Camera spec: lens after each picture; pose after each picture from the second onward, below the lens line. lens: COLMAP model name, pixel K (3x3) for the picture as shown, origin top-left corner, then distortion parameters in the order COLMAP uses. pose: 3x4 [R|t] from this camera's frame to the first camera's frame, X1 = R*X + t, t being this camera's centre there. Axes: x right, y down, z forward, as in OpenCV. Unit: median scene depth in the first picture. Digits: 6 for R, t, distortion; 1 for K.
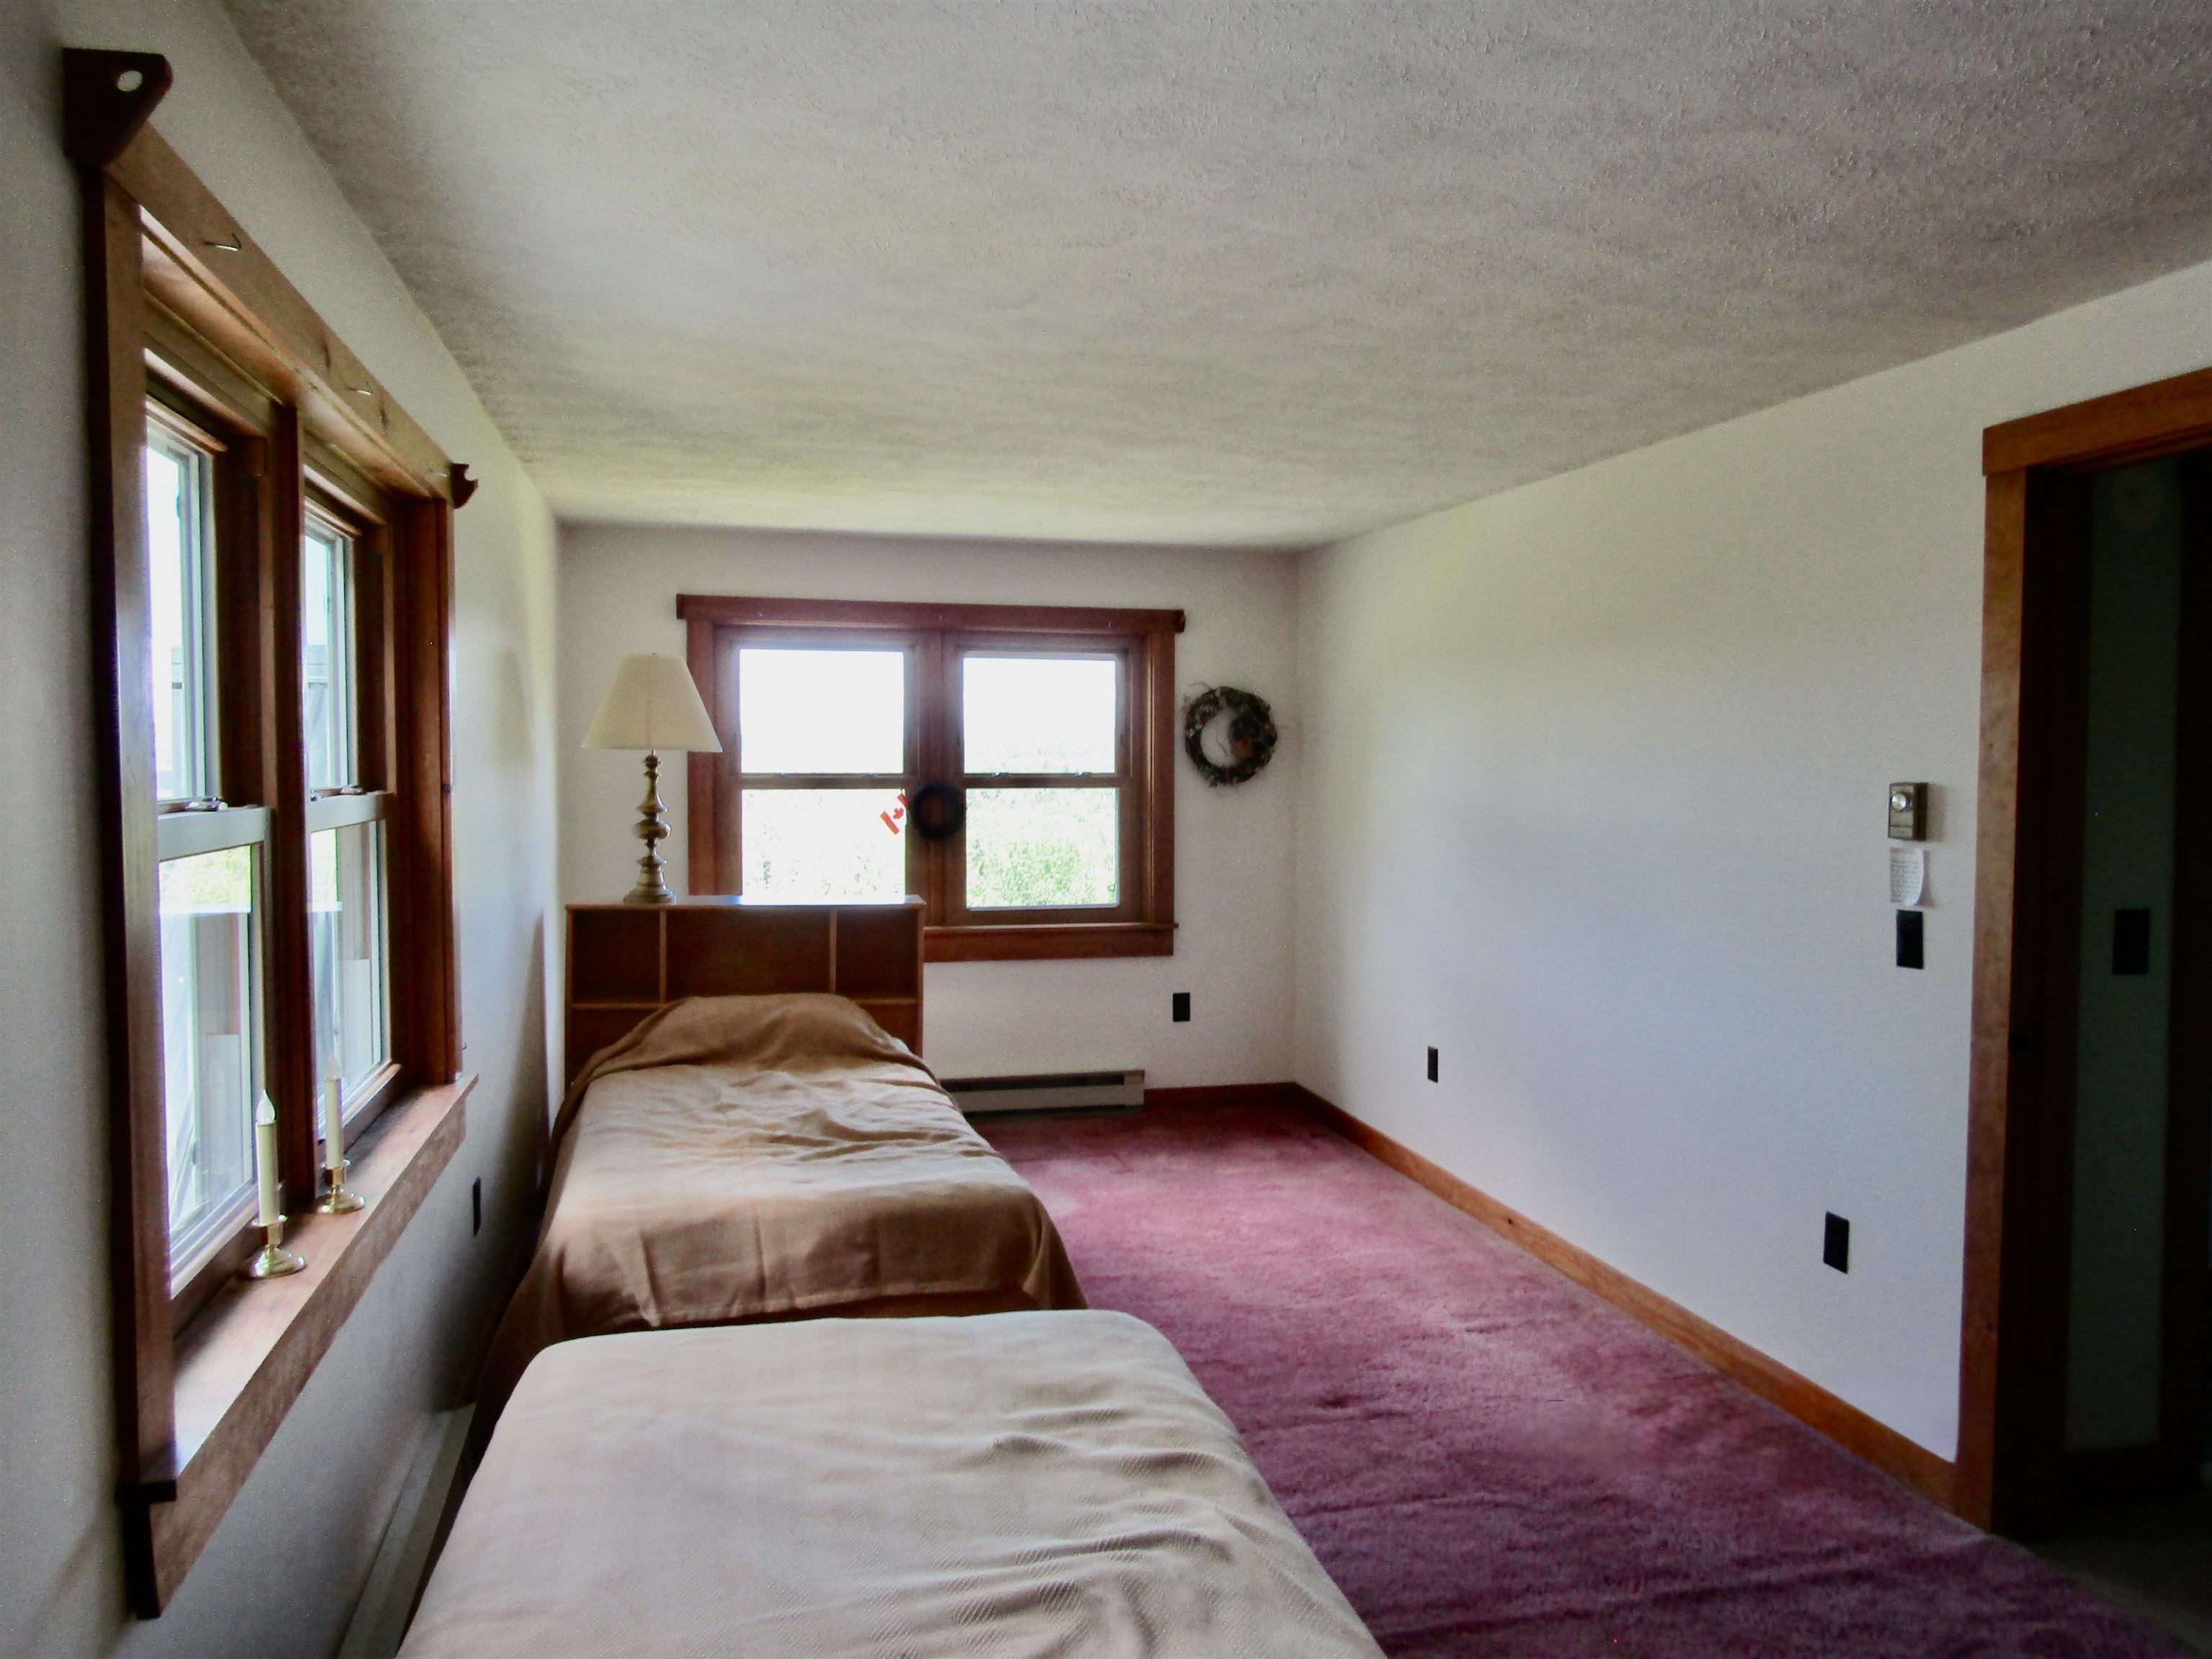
lens RADIAL K [[1569.8, 0, 1107.2], [0, 1569.8, 829.9], [0, 0, 1]] dist [-0.011228, 0.003092]
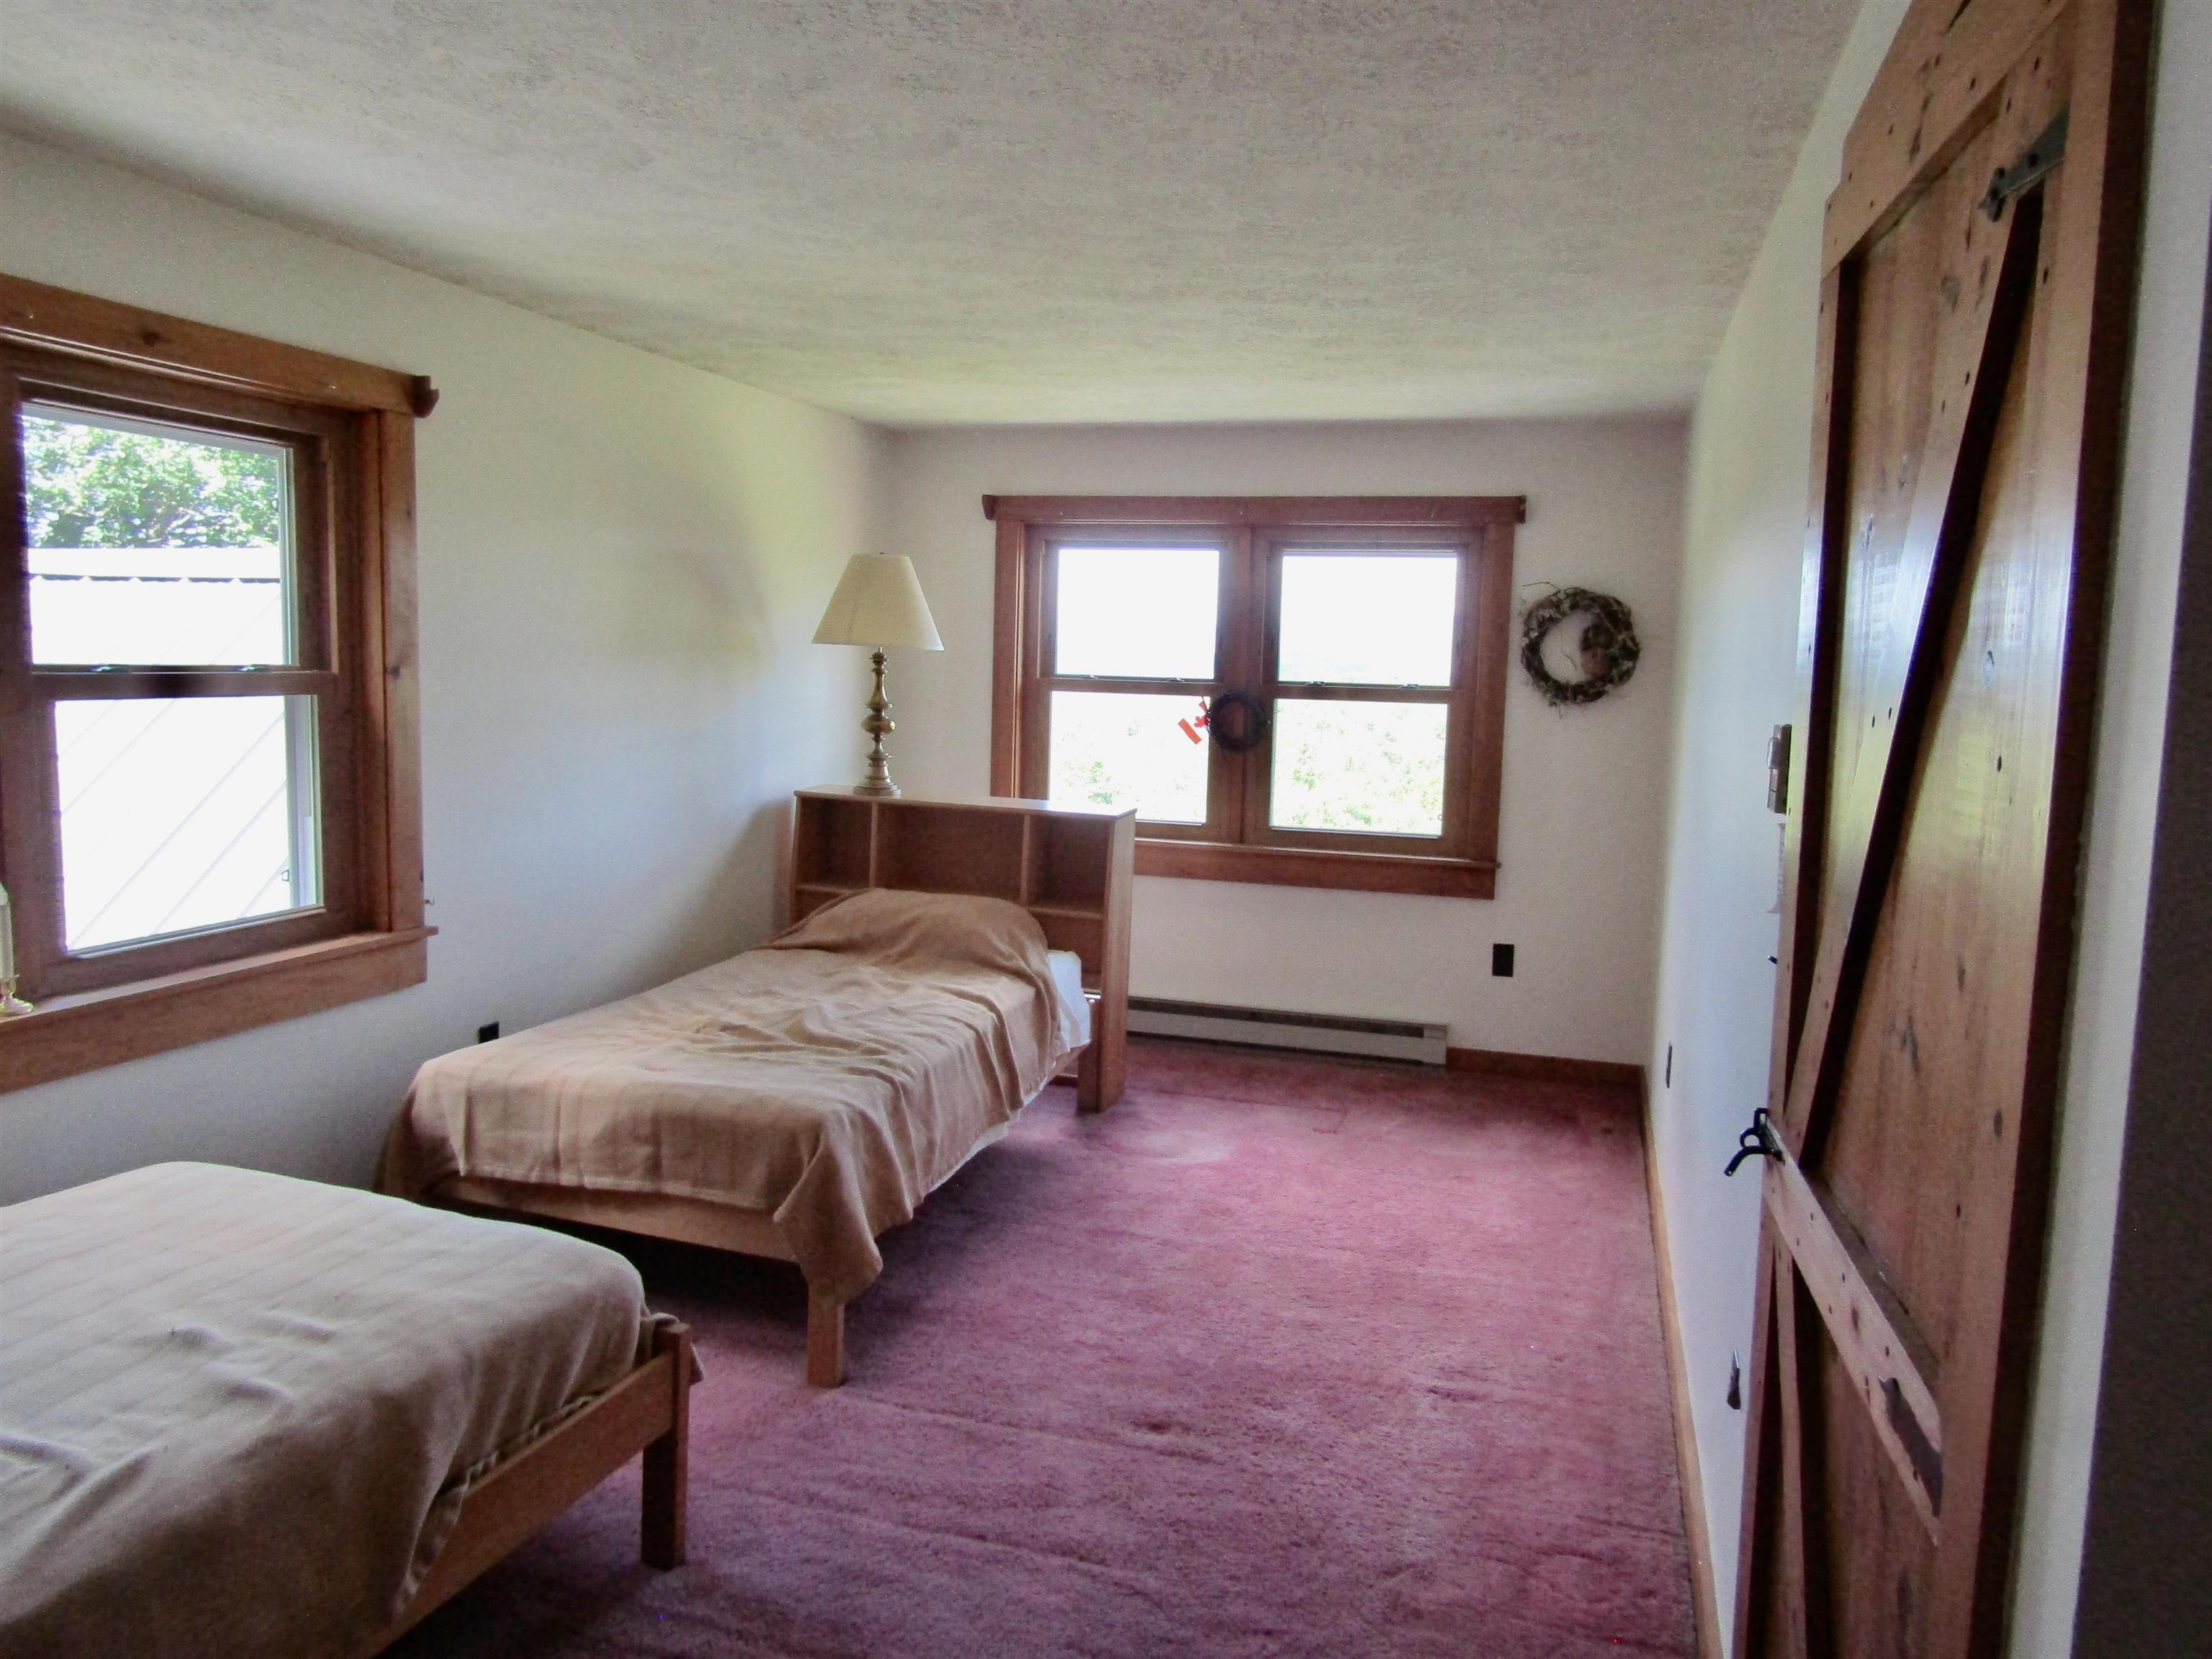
lens RADIAL K [[1569.8, 0, 1108.1], [0, 1569.8, 823.5], [0, 0, 1]] dist [-0.011228, 0.003092]
pose [[0.855296, 0.075560, -0.512601, 0.352399], [-0.048797, 0.996659, 0.065492, -0.009621], [0.515837, -0.031001, 0.856126, 0.177009]]
